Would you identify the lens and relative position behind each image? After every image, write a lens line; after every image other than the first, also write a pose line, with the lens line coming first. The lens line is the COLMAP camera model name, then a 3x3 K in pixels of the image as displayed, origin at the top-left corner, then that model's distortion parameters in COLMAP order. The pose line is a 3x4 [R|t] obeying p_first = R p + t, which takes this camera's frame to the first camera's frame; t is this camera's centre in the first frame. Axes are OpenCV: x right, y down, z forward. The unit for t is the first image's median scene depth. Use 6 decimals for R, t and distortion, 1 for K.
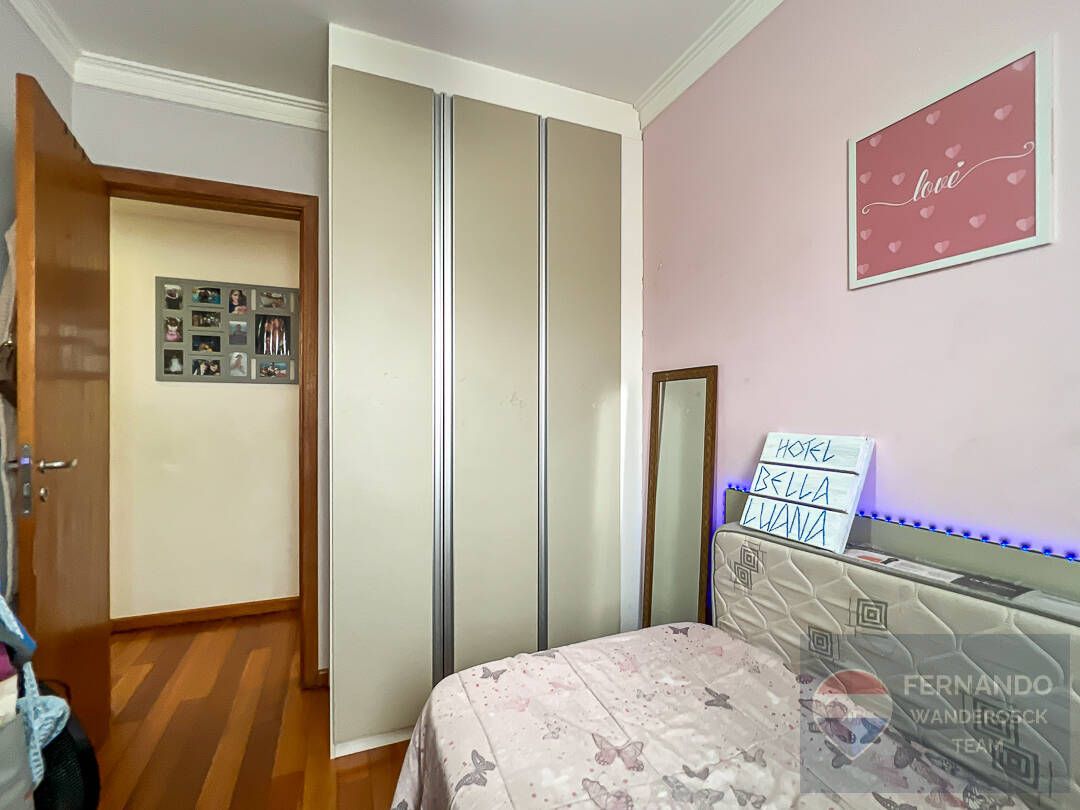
lens RADIAL K [[503.6, 0, 540.0], [0, 503.6, 405.0], [0, 0, 1]] dist [0.005503, 0.000161]
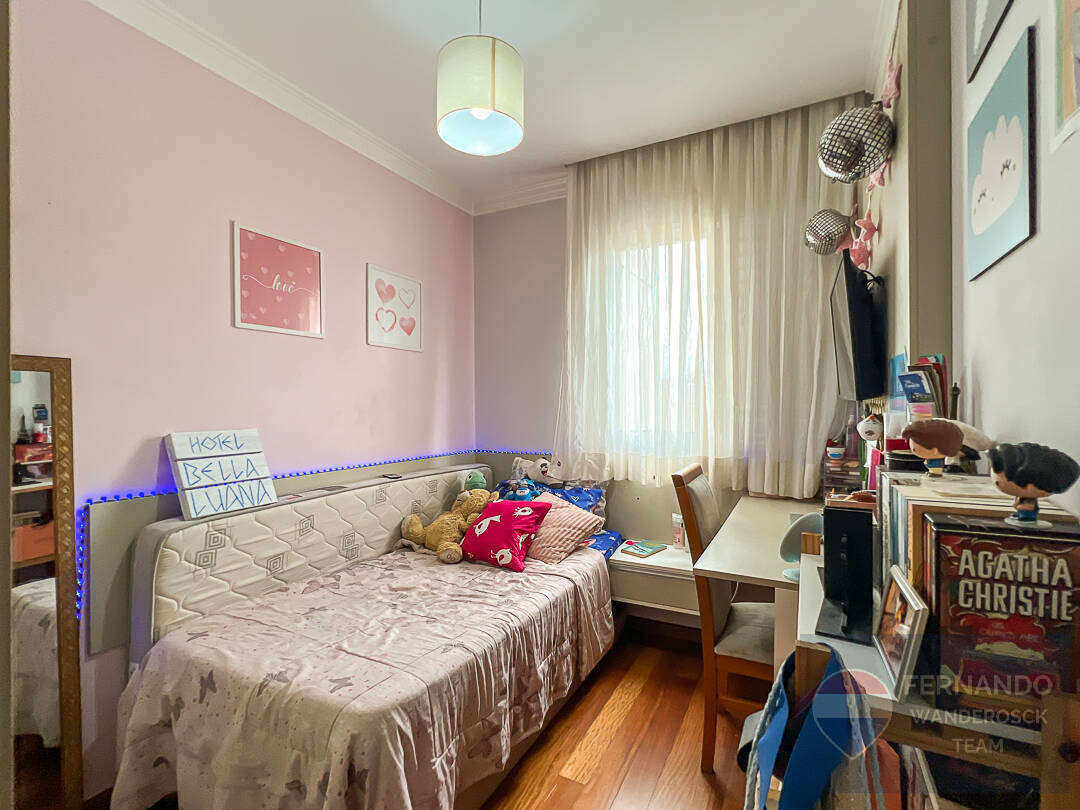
lens RADIAL K [[503.6, 0, 540.0], [0, 503.6, 405.0], [0, 0, 1]] dist [0.005503, 0.000161]
pose [[-0.642361, 0.009937, 0.766337, -1.020444], [0.005767, 0.999950, -0.008132, 0.008287], [-0.766380, -0.000805, -0.642387, 1.248225]]
